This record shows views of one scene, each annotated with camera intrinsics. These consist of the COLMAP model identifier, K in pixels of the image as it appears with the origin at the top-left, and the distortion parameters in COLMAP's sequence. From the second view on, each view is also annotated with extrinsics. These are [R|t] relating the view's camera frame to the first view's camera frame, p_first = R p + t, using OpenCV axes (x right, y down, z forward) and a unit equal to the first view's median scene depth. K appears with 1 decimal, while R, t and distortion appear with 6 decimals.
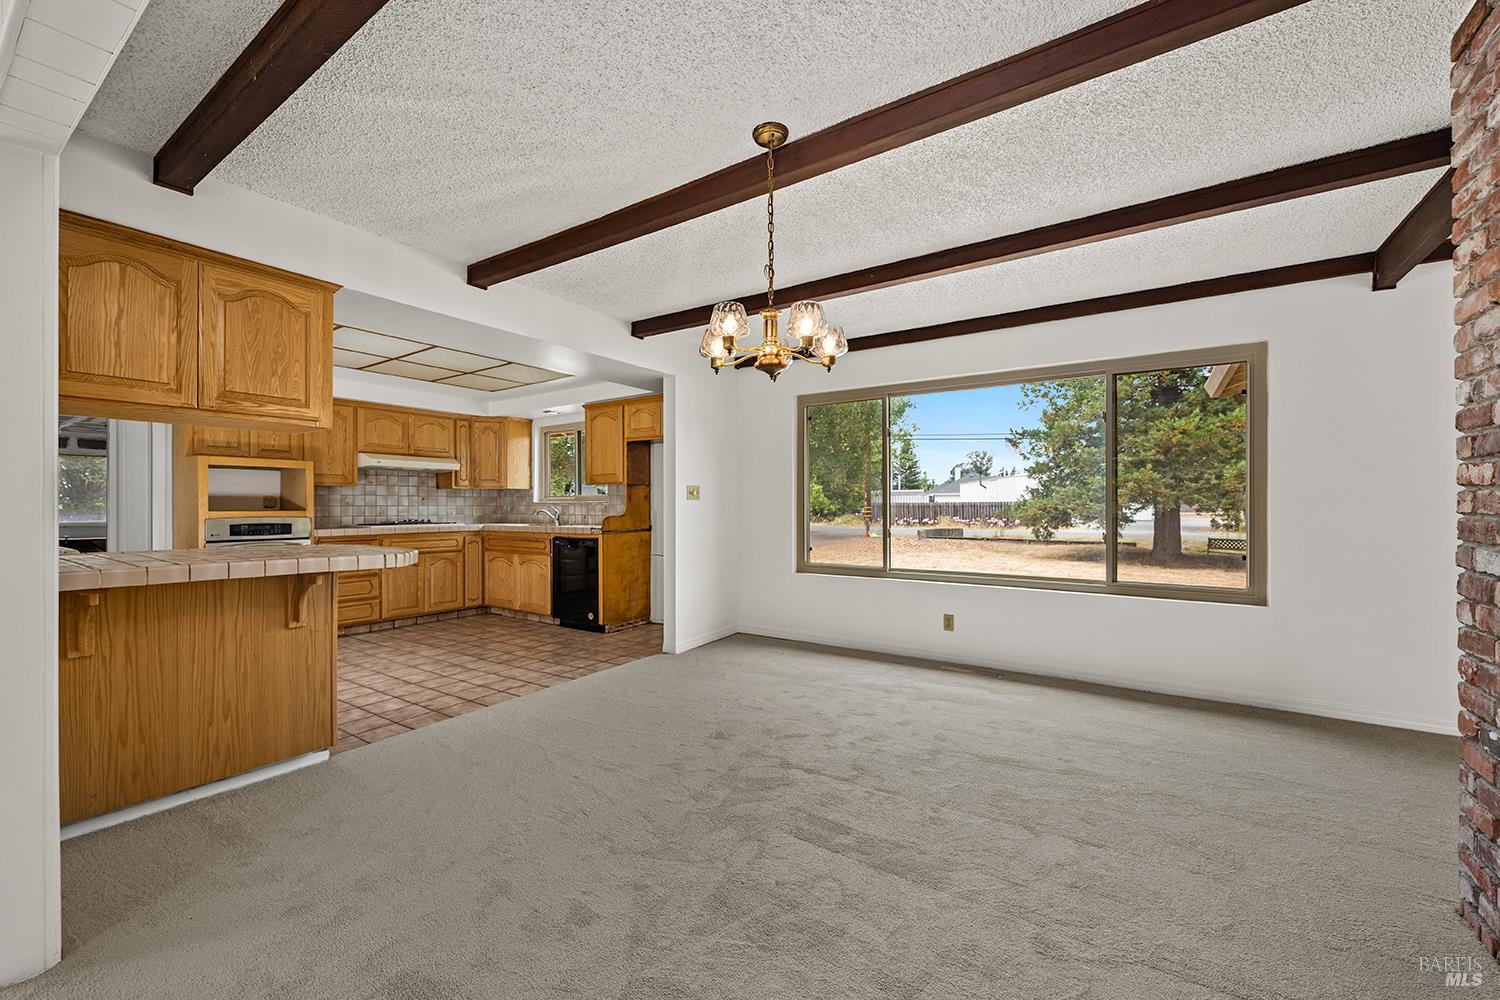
lens RADIAL K [[612.0, 0, 747.3], [0, 612.0, 505.0], [0, 0, 1]] dist [-0.008041, 0.000113]
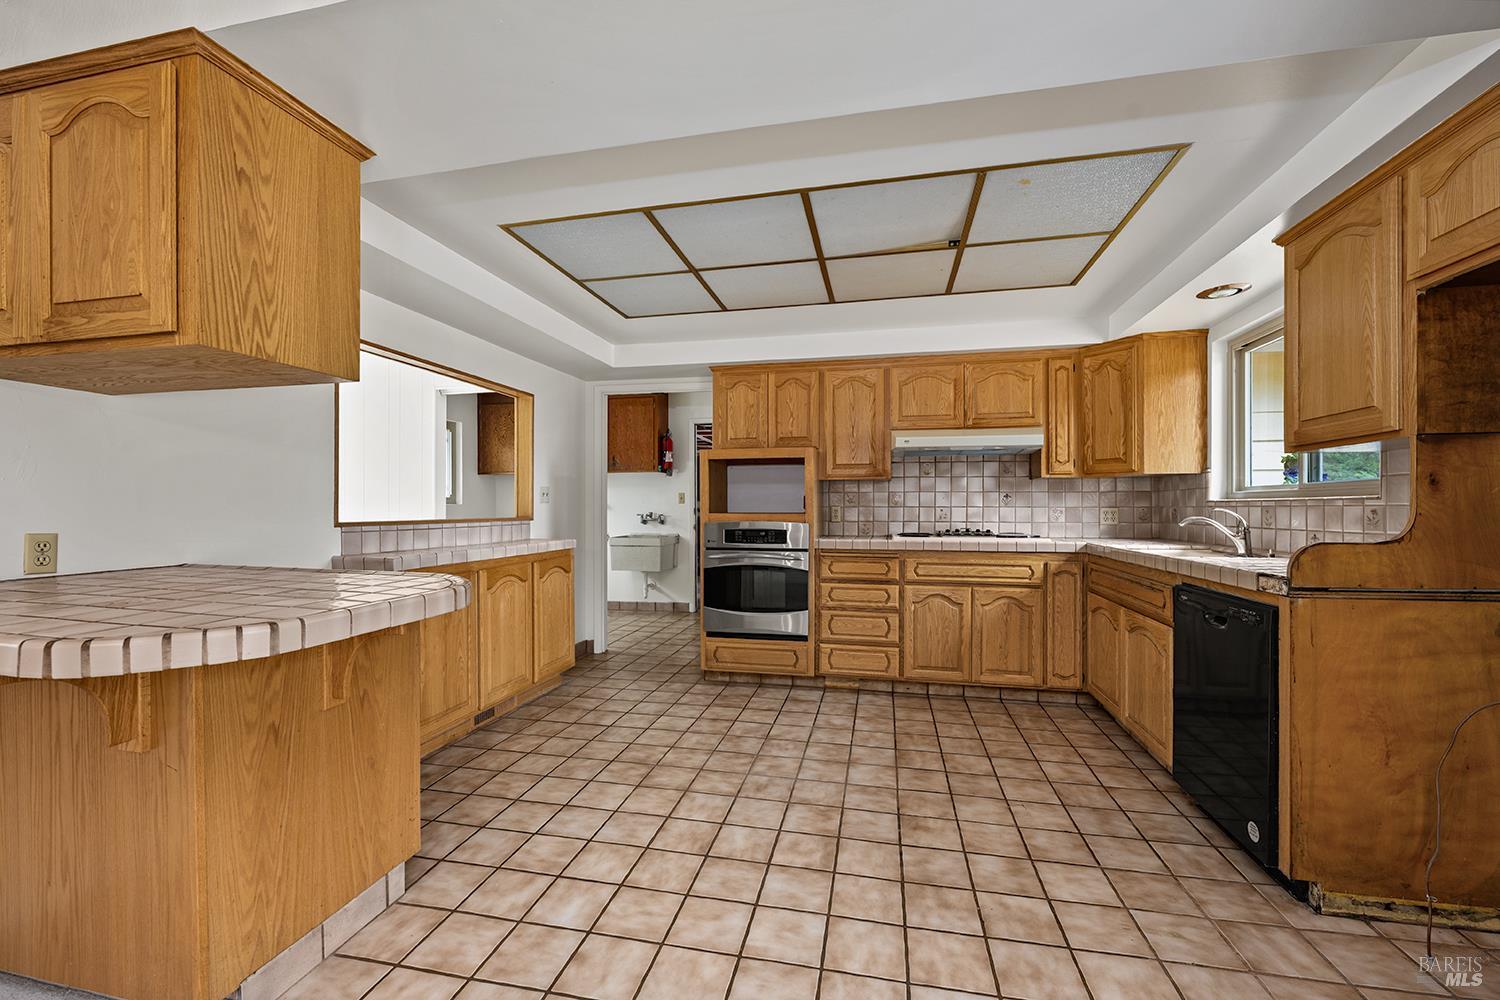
lens RADIAL K [[612.0, 0, 752.6], [0, 612.0, 510.5], [0, 0, 1]] dist [-0.008041, 0.000113]
pose [[0.366725, 0.004905, -0.930316, -0.040795], [0.001220, 0.999983, 0.005753, 0.000856], [0.930328, -0.003245, 0.366713, 0.567590]]
